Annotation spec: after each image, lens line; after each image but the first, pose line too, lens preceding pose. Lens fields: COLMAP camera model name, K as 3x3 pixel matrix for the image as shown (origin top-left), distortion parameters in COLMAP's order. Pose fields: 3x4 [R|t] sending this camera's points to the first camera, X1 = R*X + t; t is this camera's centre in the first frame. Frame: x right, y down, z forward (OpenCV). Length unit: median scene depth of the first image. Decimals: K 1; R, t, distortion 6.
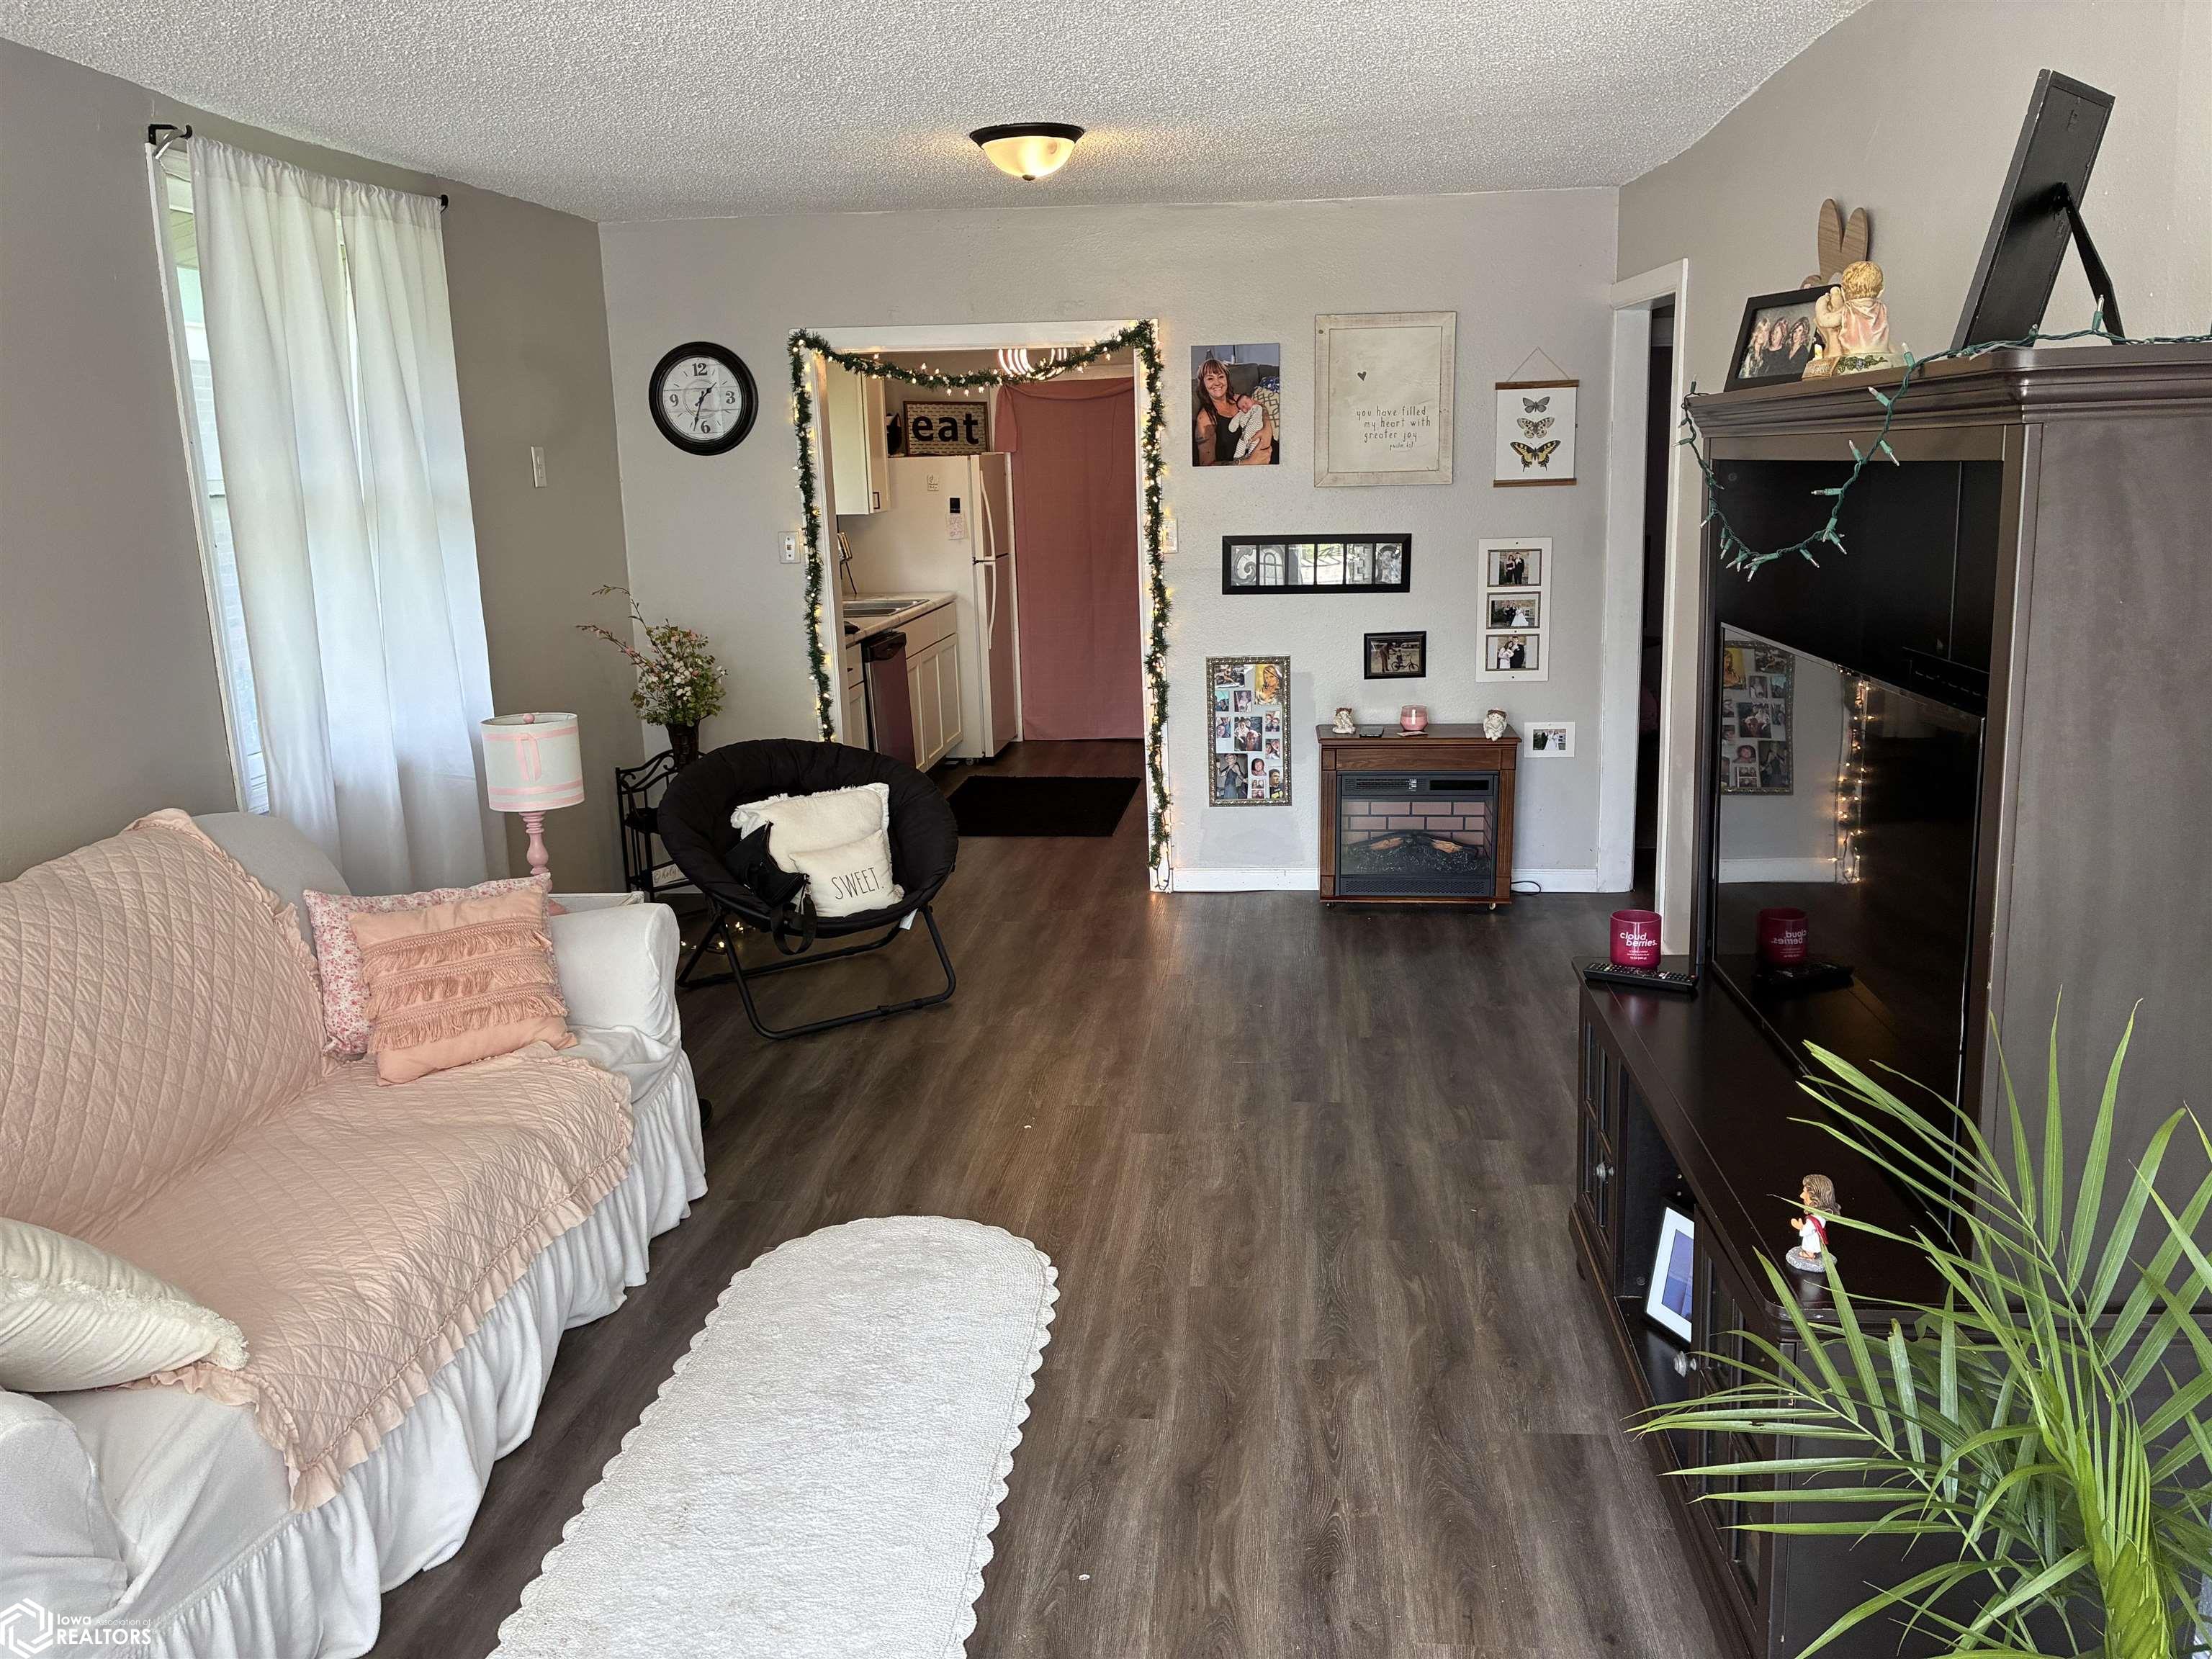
lens RADIAL K [[1806.2, 0, 1106.0], [0, 1806.2, 829.5], [0, 0, 1]] dist [0.114783, -0.054164]
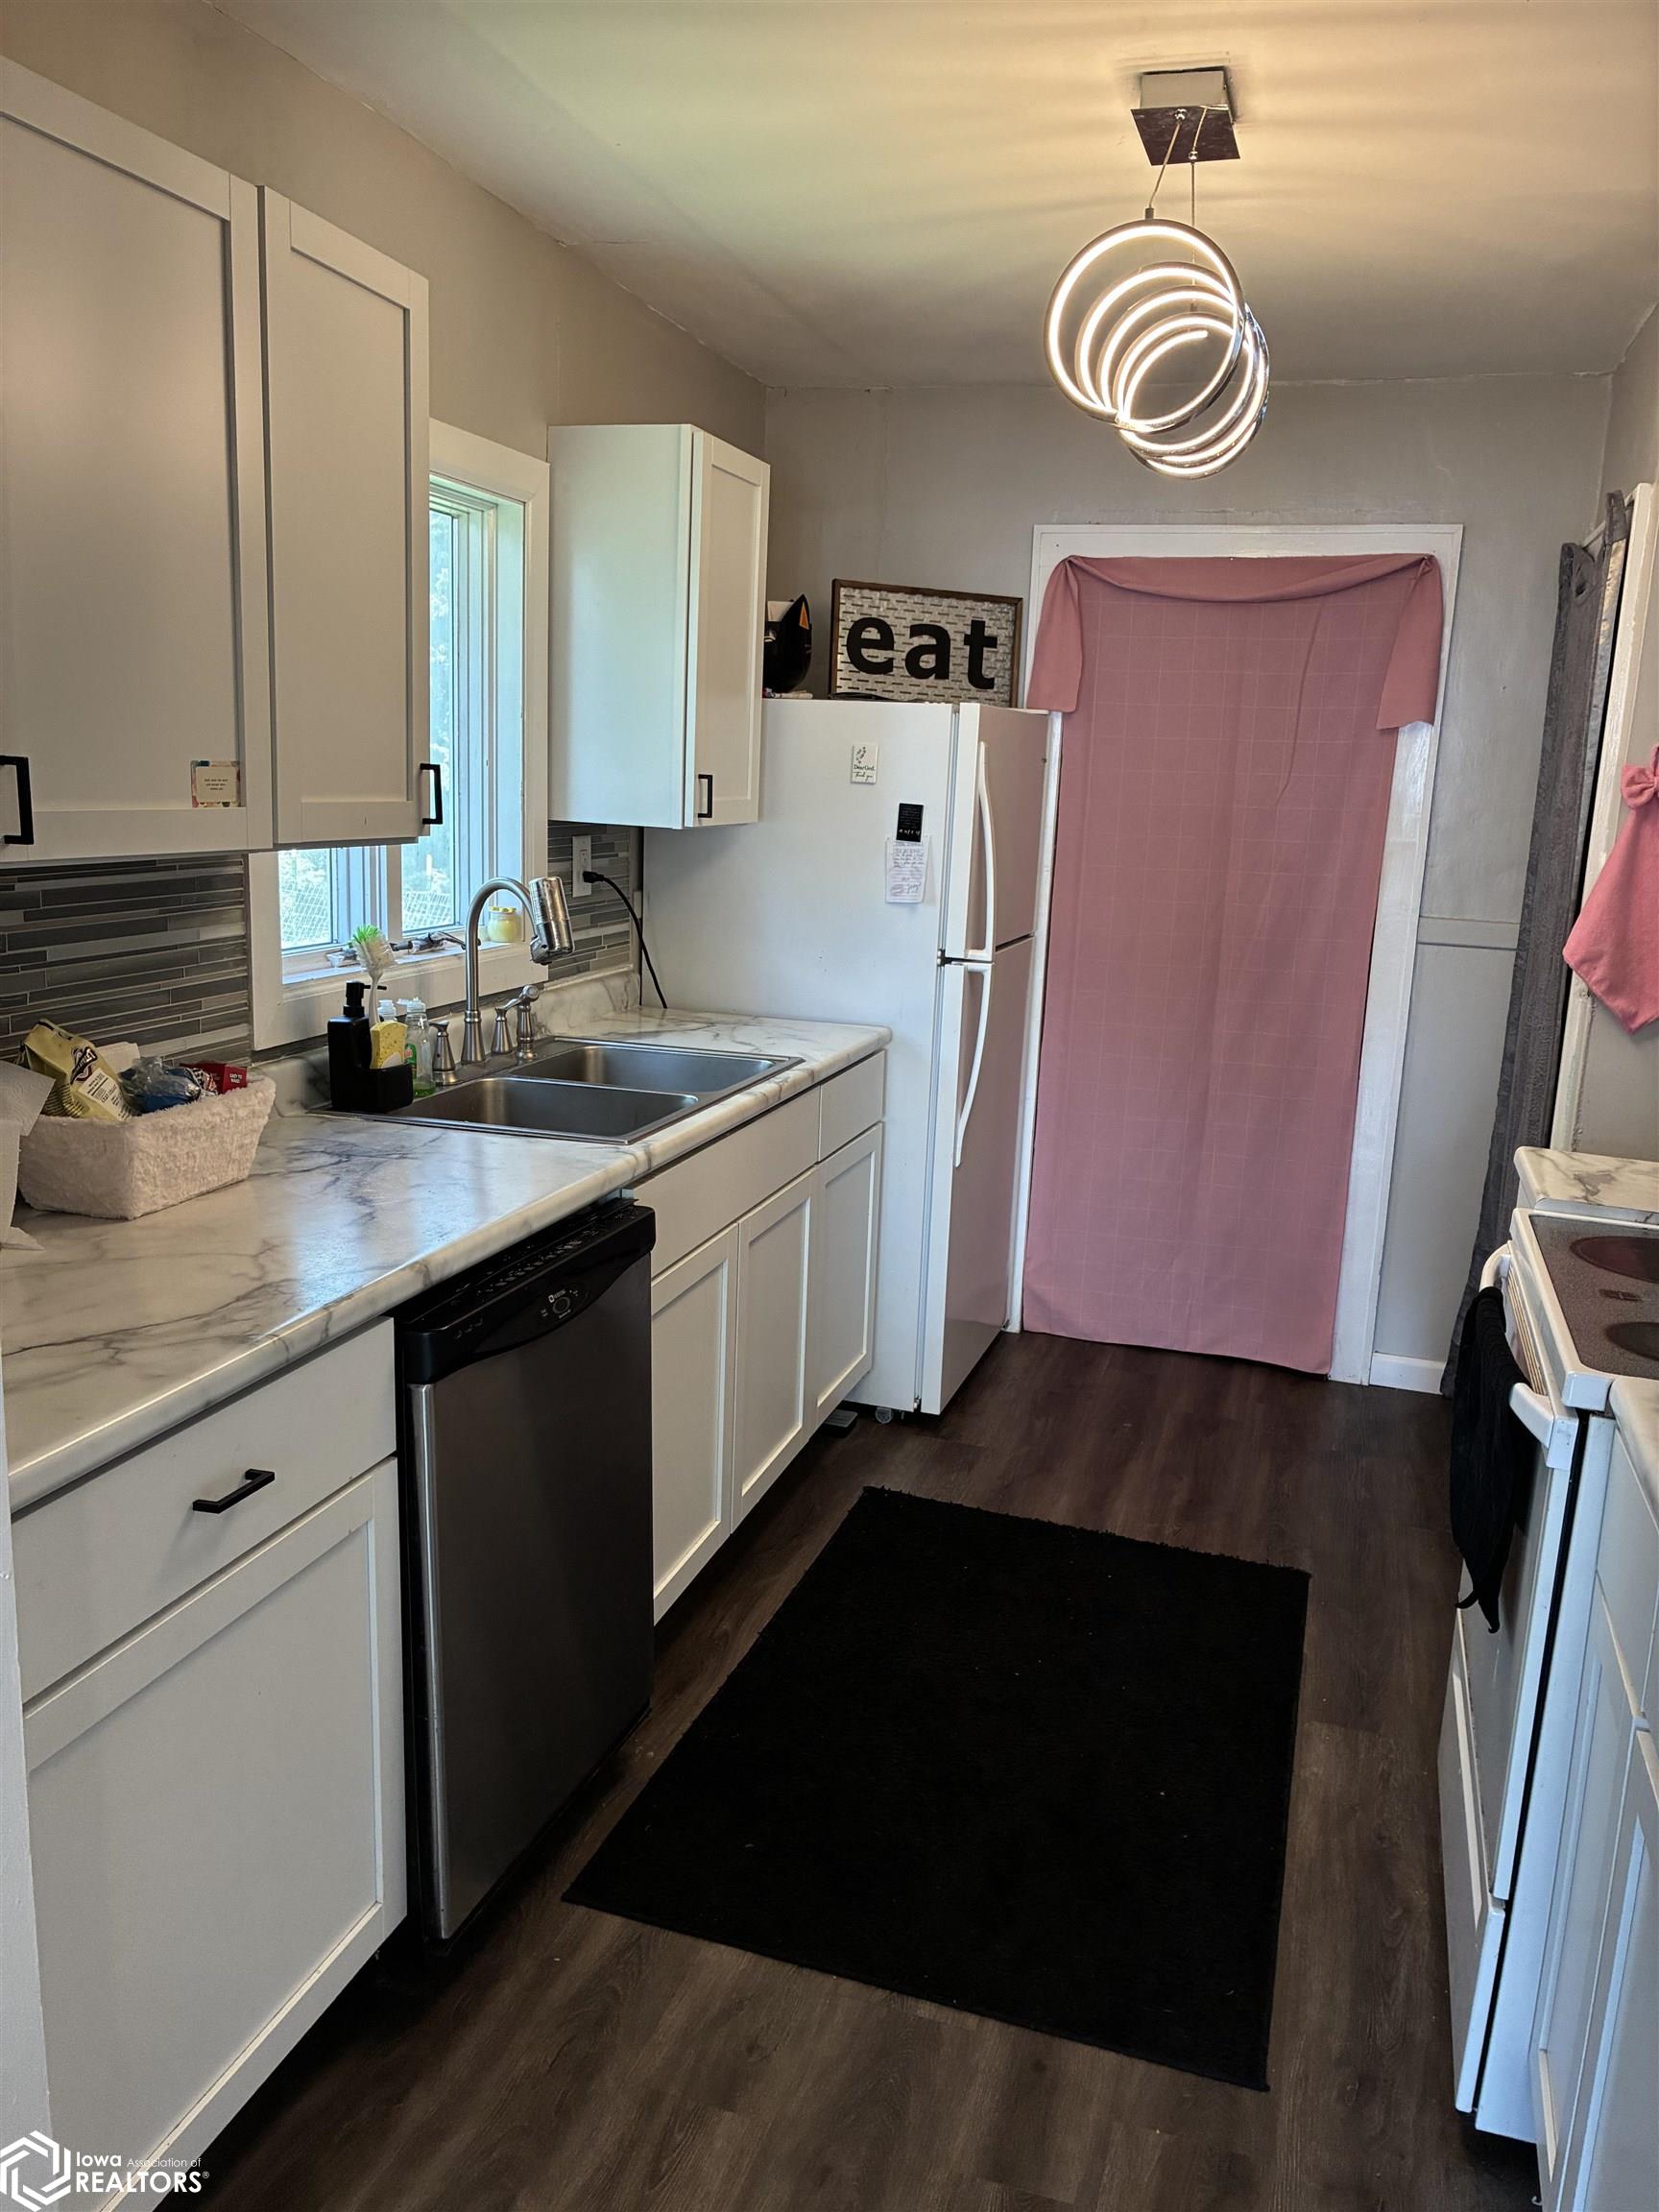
lens RADIAL K [[1806.2, 0, 829.5], [0, 1806.2, 1106.0], [0, 0, 1]] dist [0.114783, -0.054164]
pose [[0.979048, 0.106942, -0.173289, -0.020813], [-0.108068, 0.994139, 0.002947, -0.108540], [0.172588, 0.015841, 0.984867, 0.562832]]
